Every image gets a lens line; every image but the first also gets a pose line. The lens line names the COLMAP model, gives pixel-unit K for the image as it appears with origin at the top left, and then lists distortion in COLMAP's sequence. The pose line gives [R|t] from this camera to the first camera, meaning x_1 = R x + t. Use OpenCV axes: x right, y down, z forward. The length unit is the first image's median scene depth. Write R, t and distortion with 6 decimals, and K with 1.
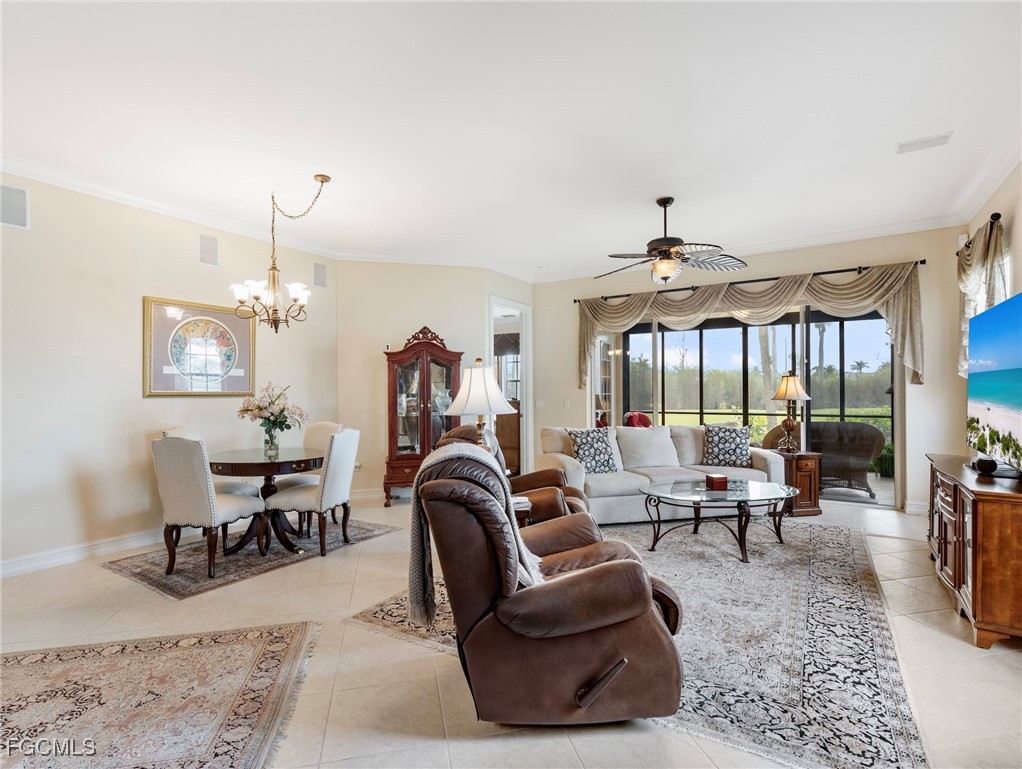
lens RADIAL K [[513.9, 0, 515.0], [0, 513.9, 391.9], [0, 0, 1]] dist [0.005050, -0.000077]
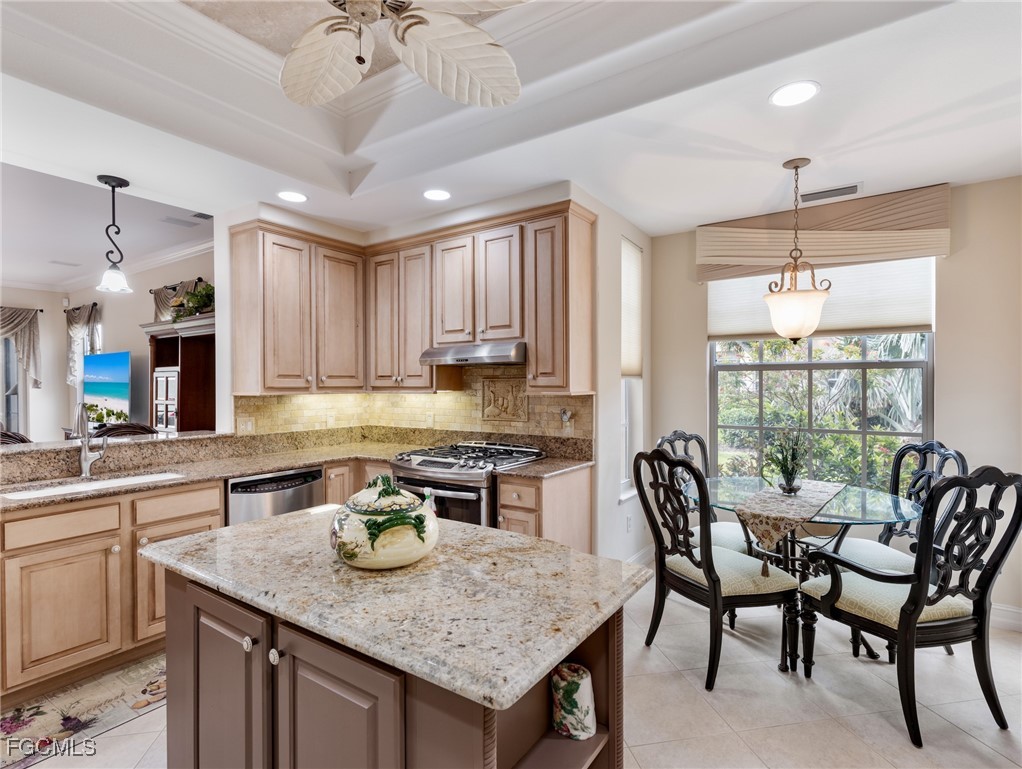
lens RADIAL K [[518.6, 0, 515.3], [0, 518.6, 389.6], [0, 0, 1]] dist [0.005280, 0.000130]
pose [[0.046687, -0.005822, 0.998893, -0.838934], [0.010181, 0.999934, 0.005352, -0.004253], [-0.998858, 0.009920, 0.046743, -0.596207]]
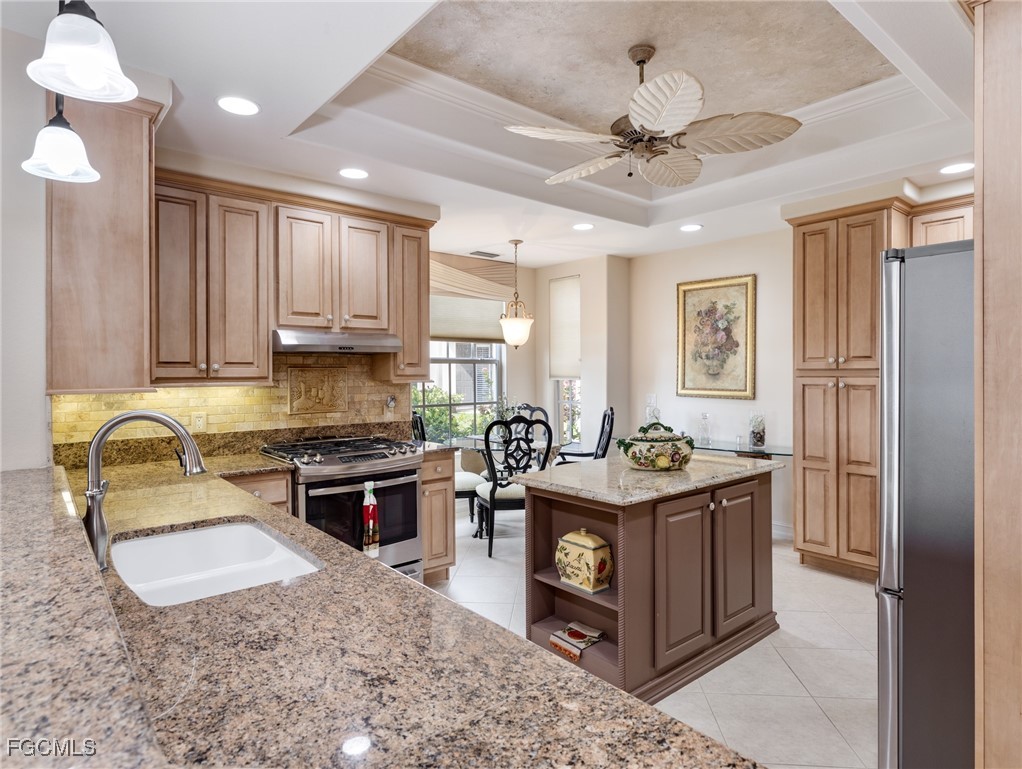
lens RADIAL K [[576.4, 0, 515.1], [0, 576.4, 376.3], [0, 0, 1]] dist [-0.000888, -0.000433]
pose [[-0.950475, 0.008151, 0.310693, -0.570412], [0.012493, 0.999850, 0.011986, -0.011360], [-0.310549, 0.015274, -0.950435, 0.163086]]
